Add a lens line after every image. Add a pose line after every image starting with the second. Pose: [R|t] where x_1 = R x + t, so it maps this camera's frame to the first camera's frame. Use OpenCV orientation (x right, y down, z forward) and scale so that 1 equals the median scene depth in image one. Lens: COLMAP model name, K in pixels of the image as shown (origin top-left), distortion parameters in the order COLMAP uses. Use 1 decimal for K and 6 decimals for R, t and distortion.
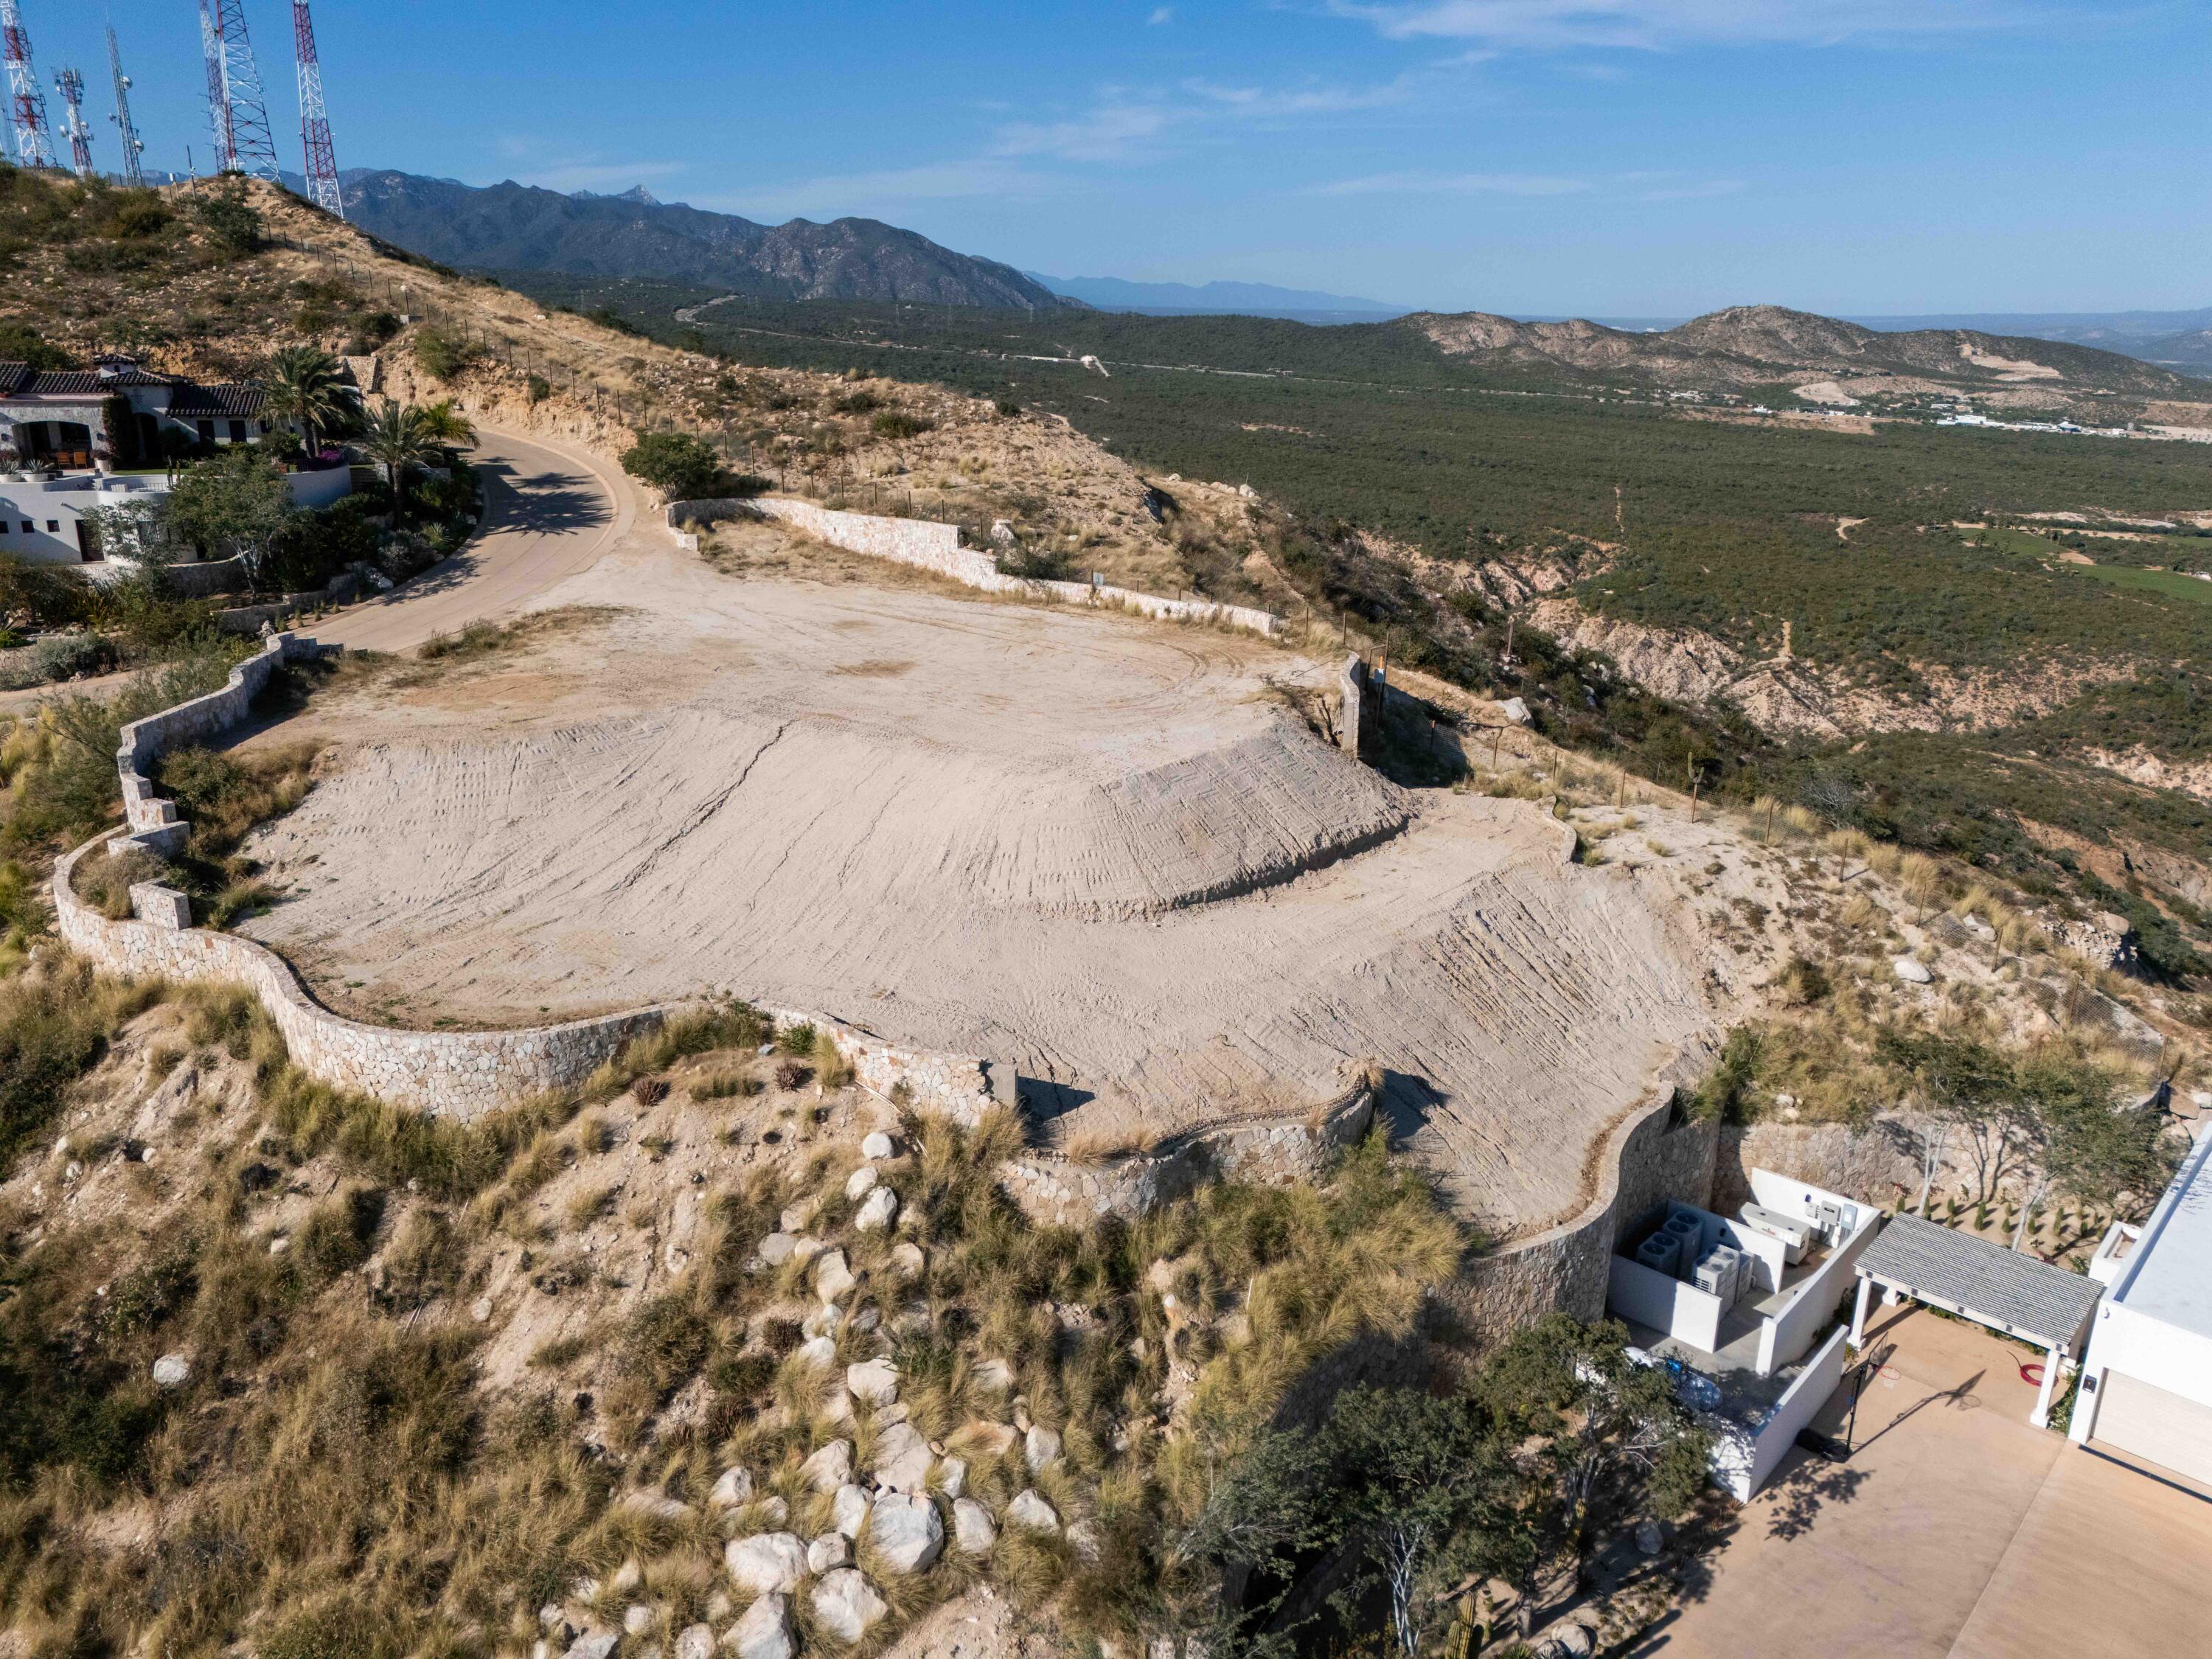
lens RADIAL K [[1608.9, 0, 1103.0], [0, 1608.9, 835.2], [0, 0, 1]] dist [0.089227, -0.087148]
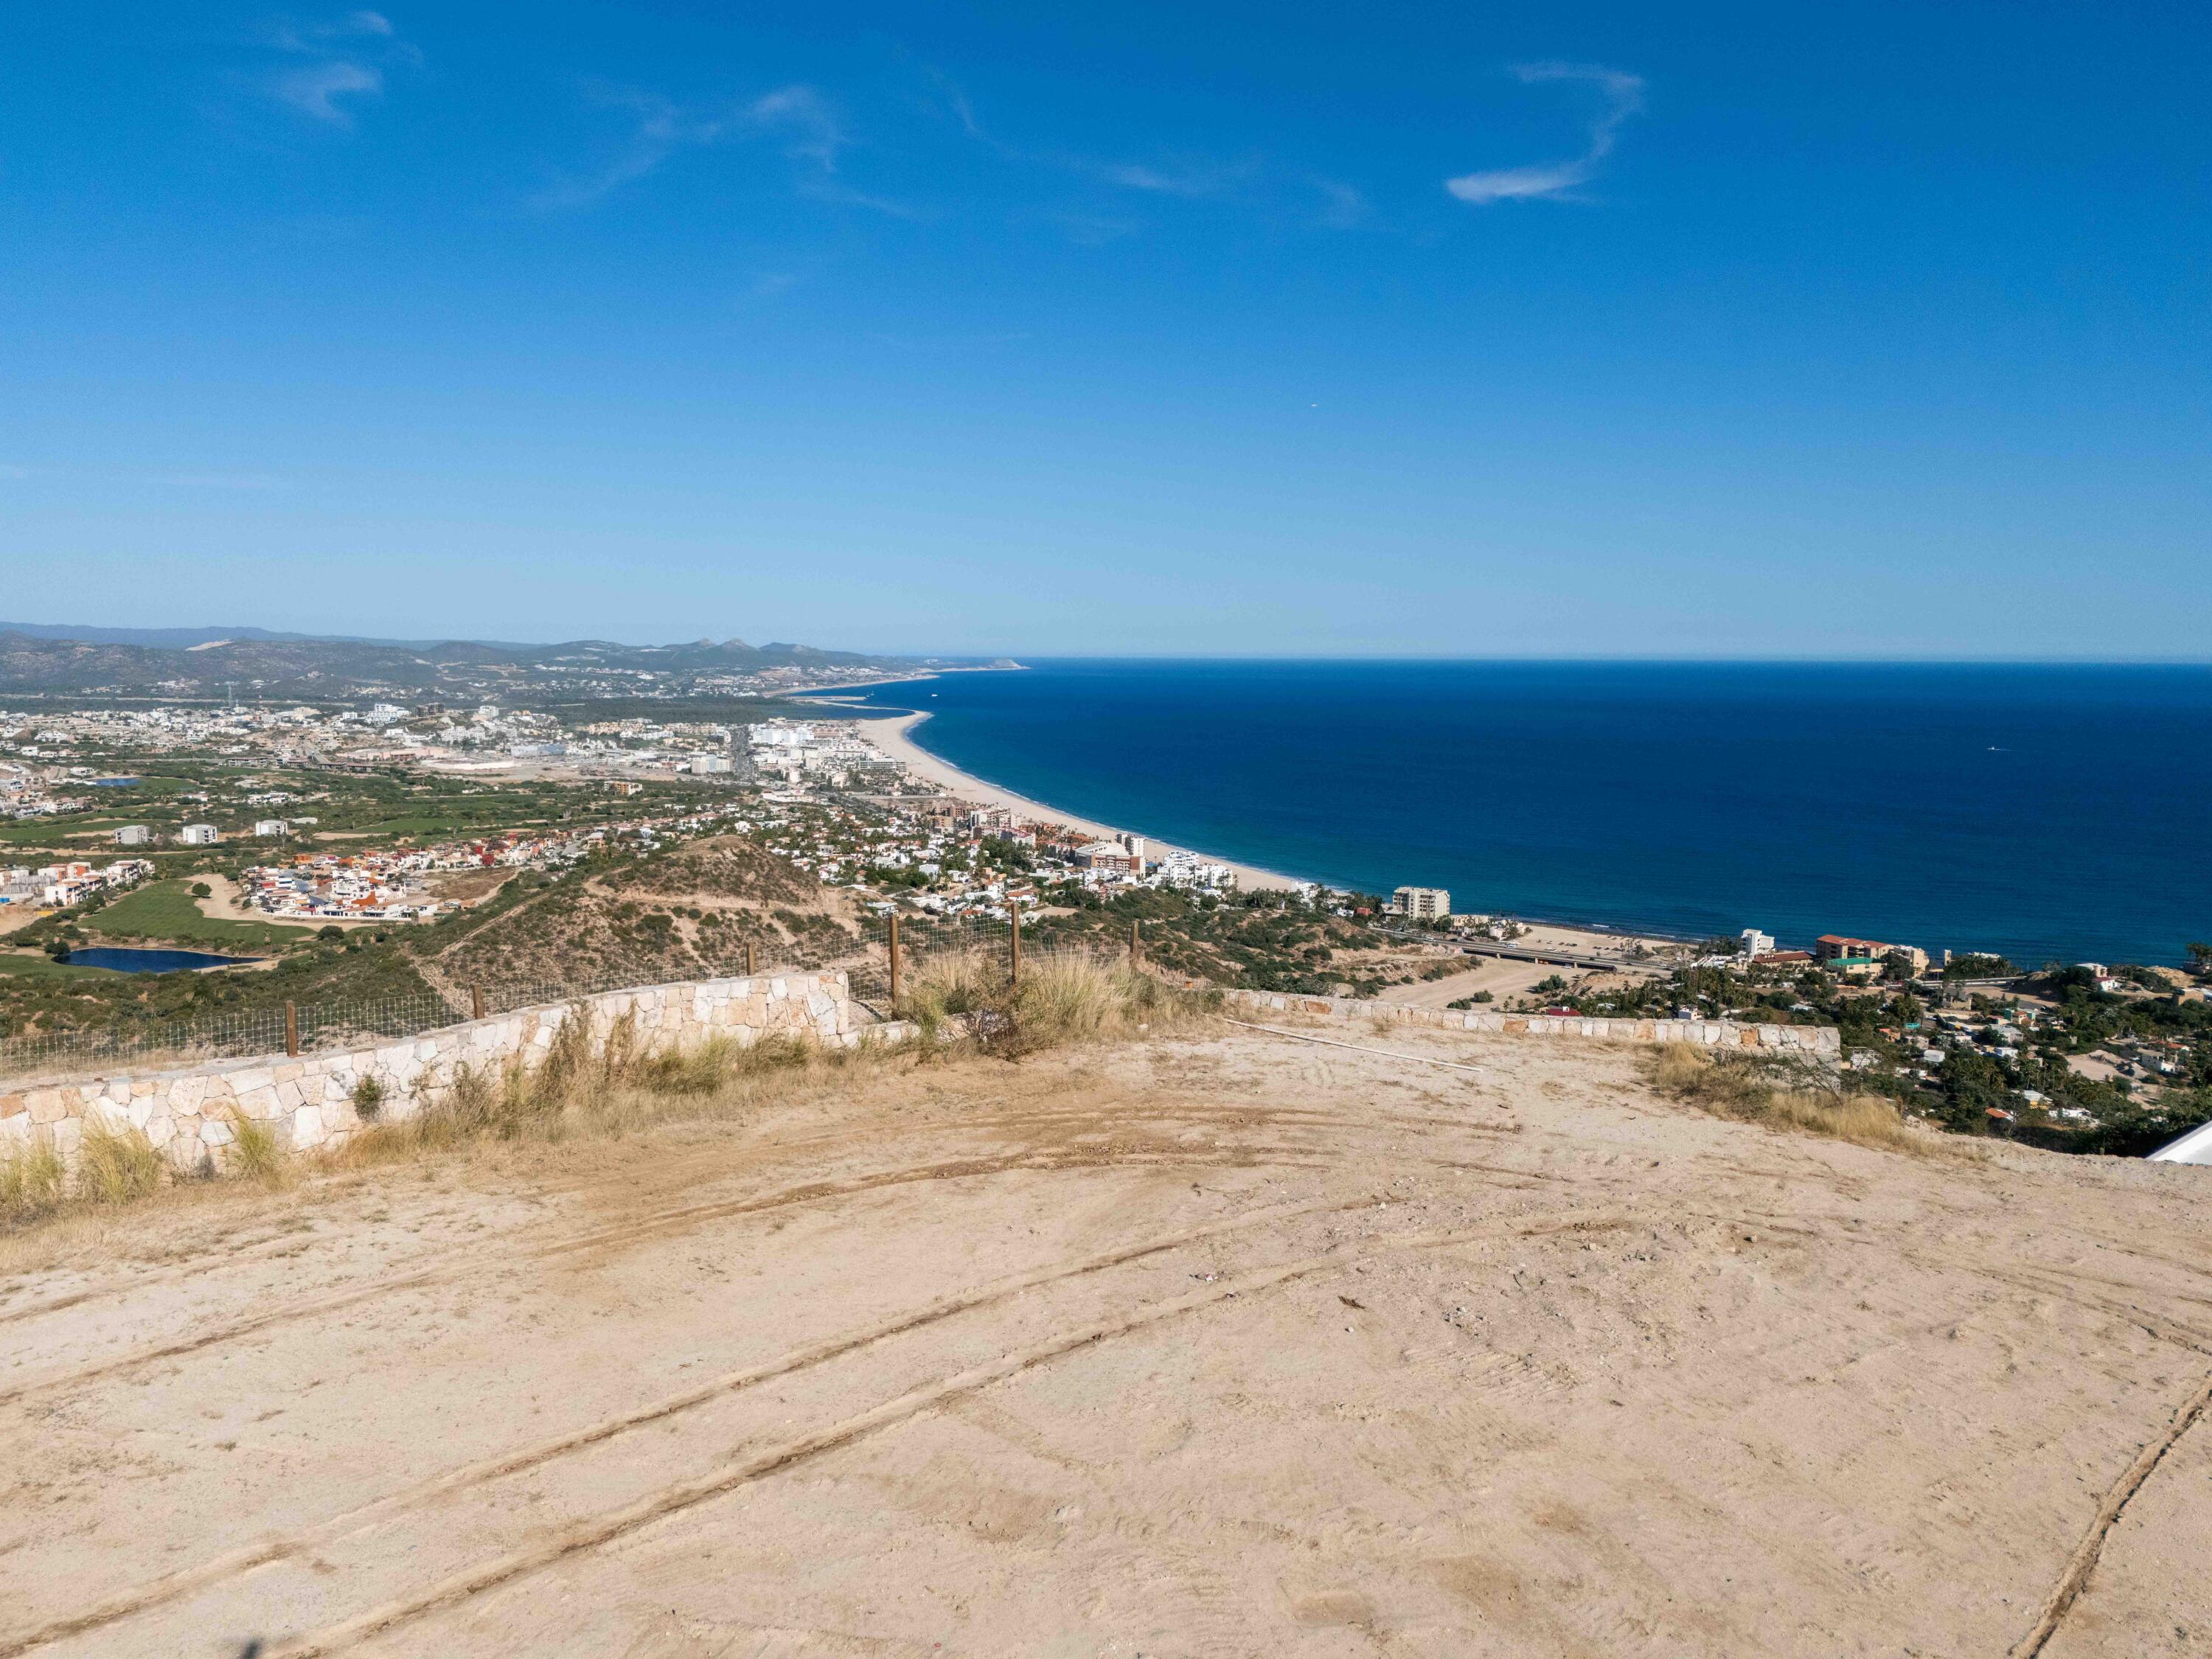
lens RADIAL K [[1608.9, 0, 1112.1], [0, 1608.9, 829.8], [0, 0, 1]] dist [0.089227, -0.087148]
pose [[0.122854, -0.131761, 0.983639, -0.158503], [0.303267, 0.948721, 0.089207, -0.164427], [-0.944953, 0.287346, 0.156513, 0.872090]]
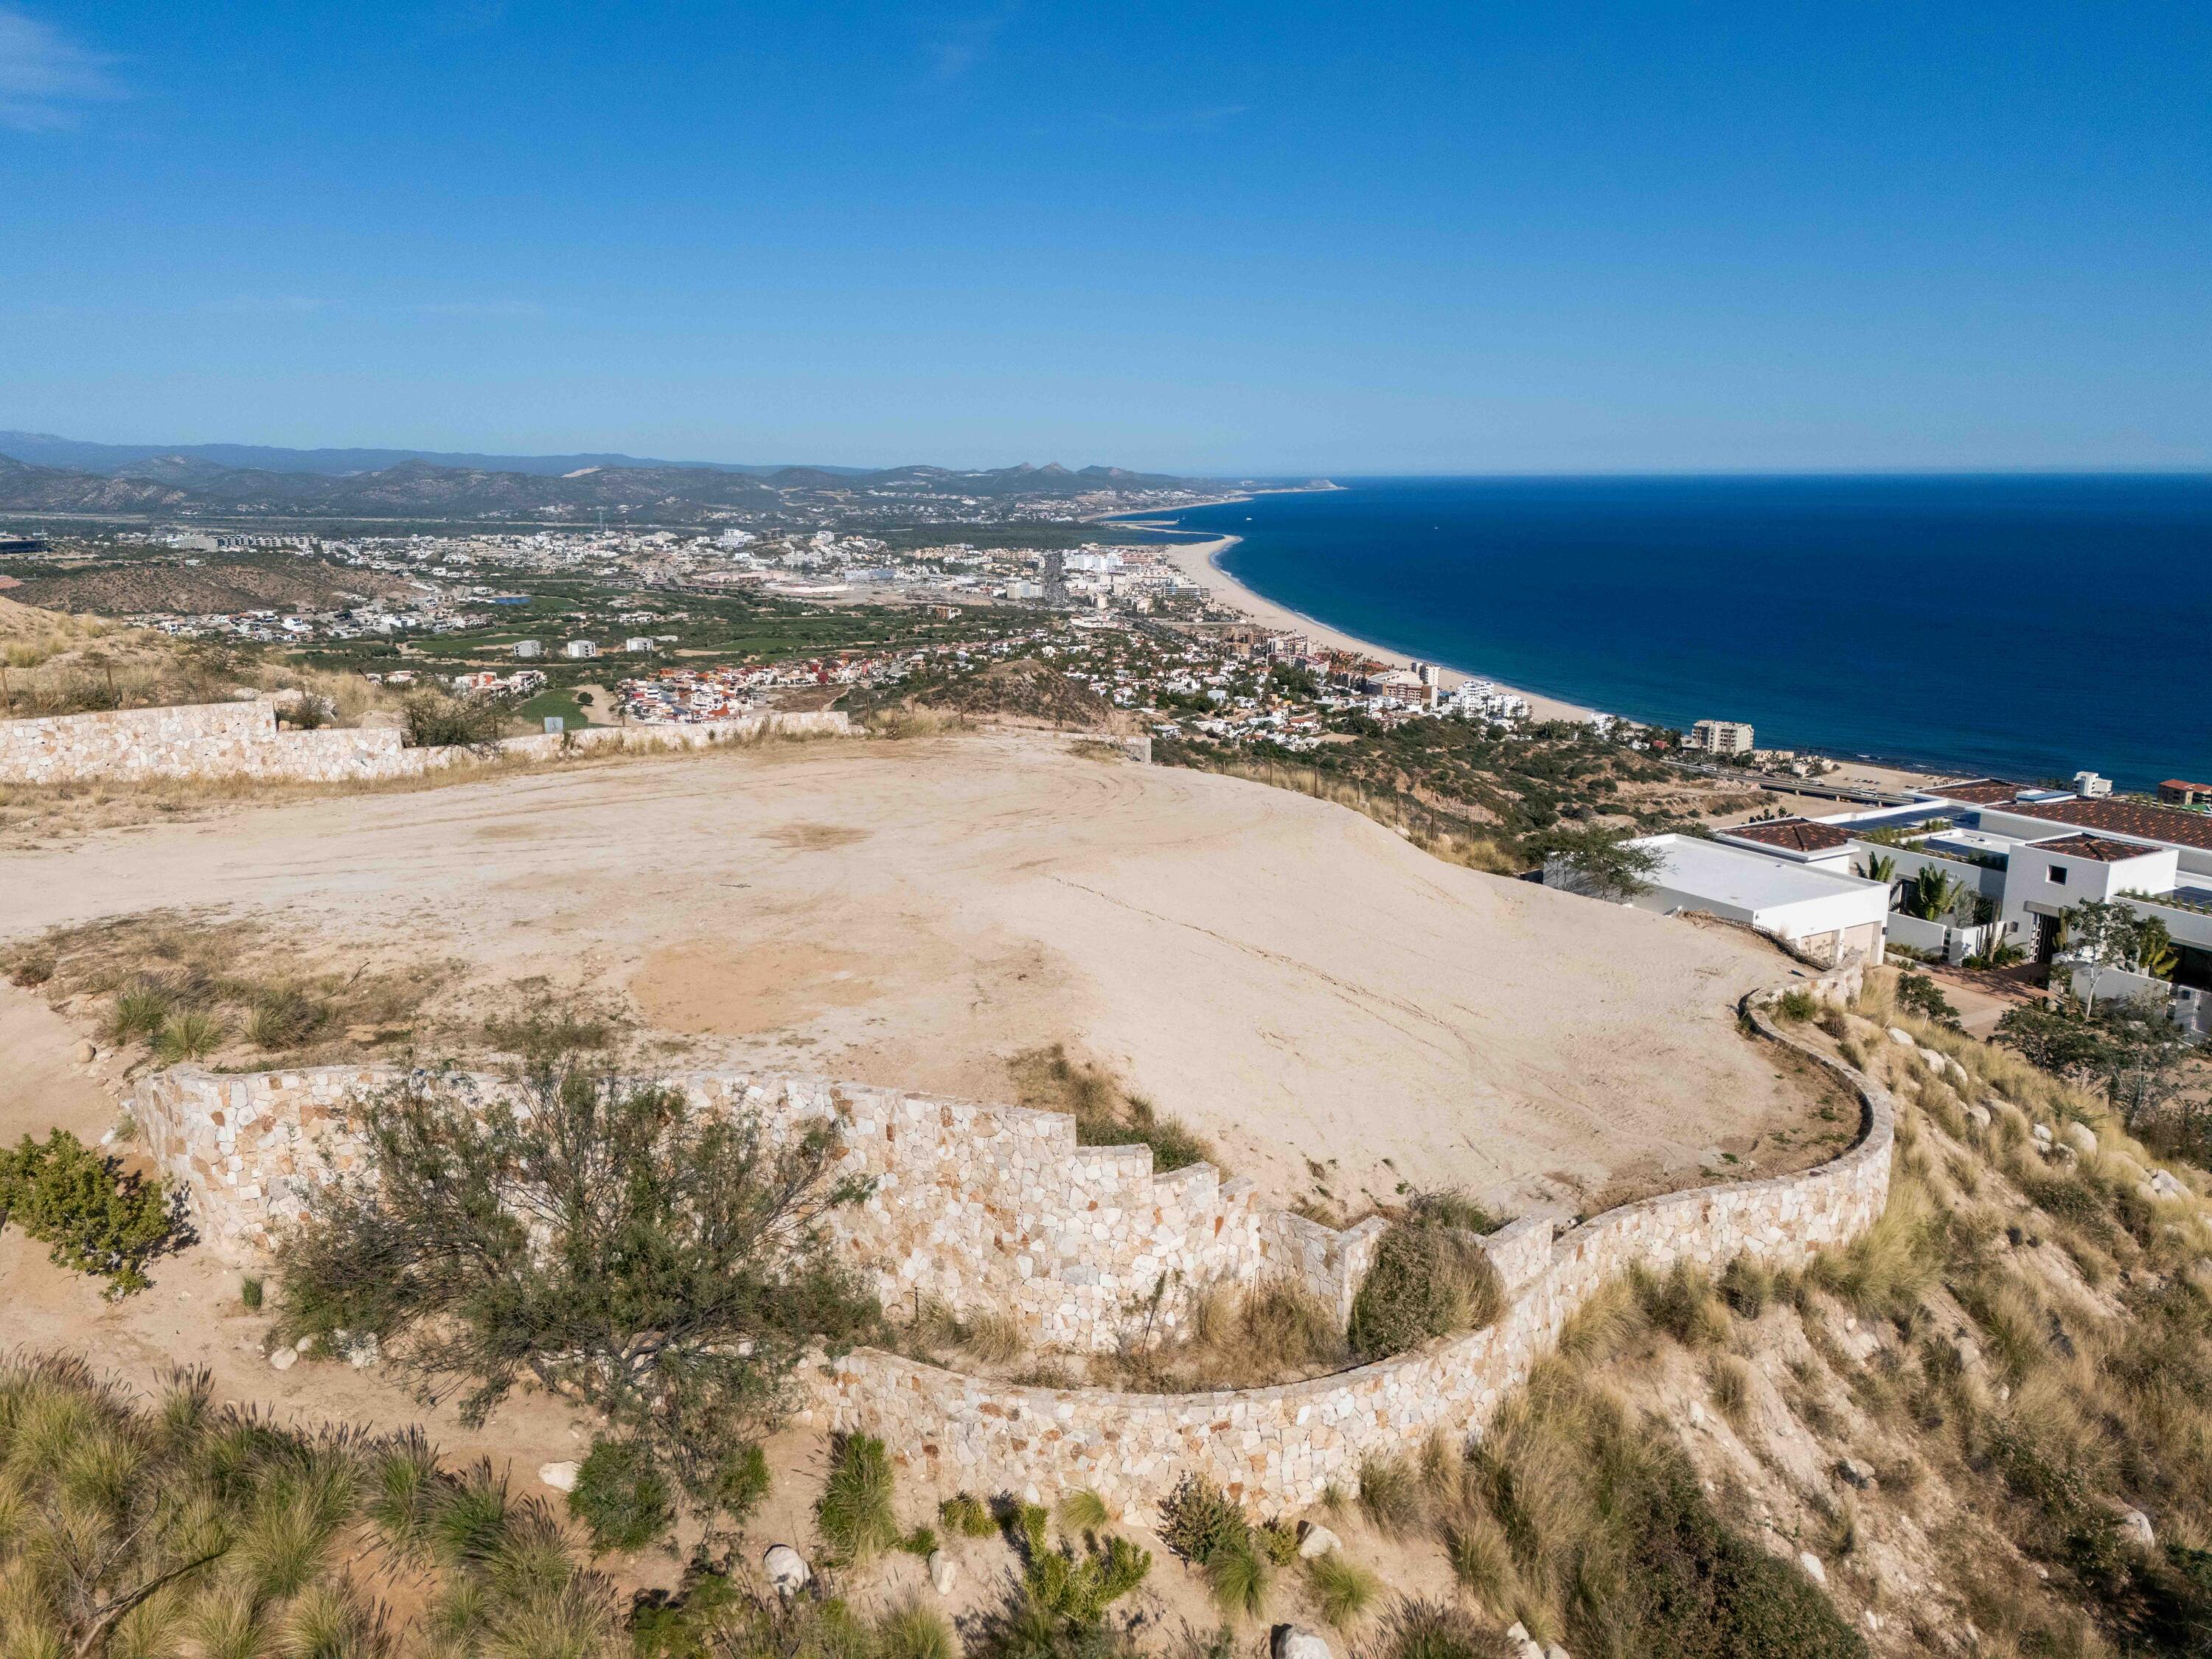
lens RADIAL K [[1608.9, 0, 1113.0], [0, 1608.9, 822.6], [0, 0, 1]] dist [0.089227, -0.087148]
pose [[0.309533, -0.224793, 0.923936, -0.695206], [0.300971, 0.944861, 0.129054, -0.143691], [-0.902001, 0.238132, 0.360122, 0.522751]]
